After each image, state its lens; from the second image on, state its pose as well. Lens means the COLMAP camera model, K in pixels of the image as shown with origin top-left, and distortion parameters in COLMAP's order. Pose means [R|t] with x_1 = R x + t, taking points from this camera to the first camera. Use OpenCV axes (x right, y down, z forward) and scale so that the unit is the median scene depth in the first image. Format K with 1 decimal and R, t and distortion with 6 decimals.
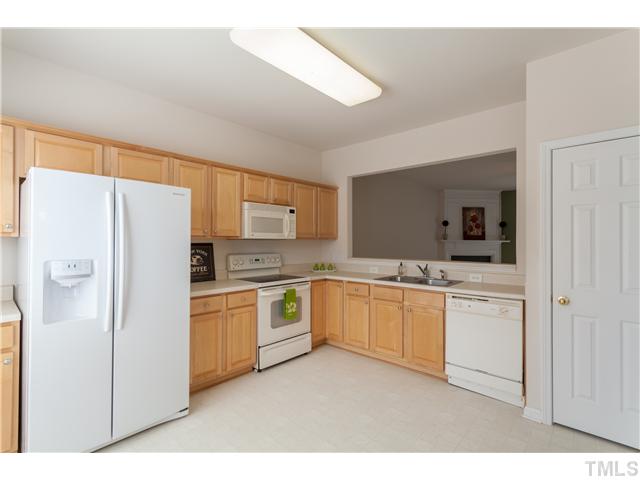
lens RADIAL K [[303.7, 0, 320.0], [0, 303.7, 240.0], [0, 0, 1]] dist [0.000552, -0.000124]
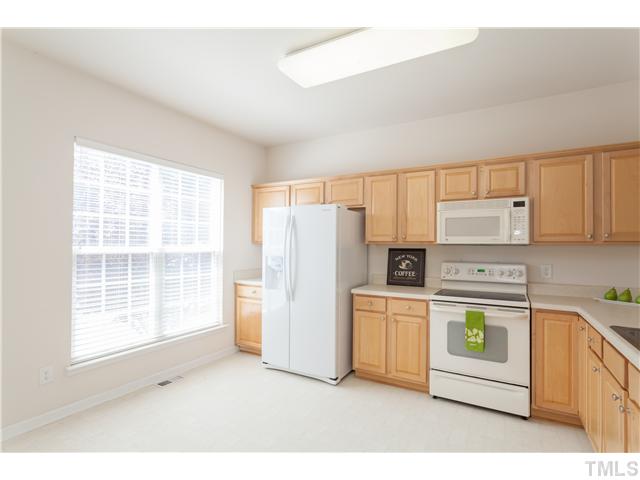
lens RADIAL K [[319.7, 0, 320.0], [0, 319.7, 240.0], [0, 0, 1]] dist [-0.003107, -0.000373]
pose [[0.213714, -0.018596, -0.976719, 0.586391], [-0.002661, 0.999804, -0.019617, 0.003528], [0.976893, 0.006792, 0.213623, 0.454459]]
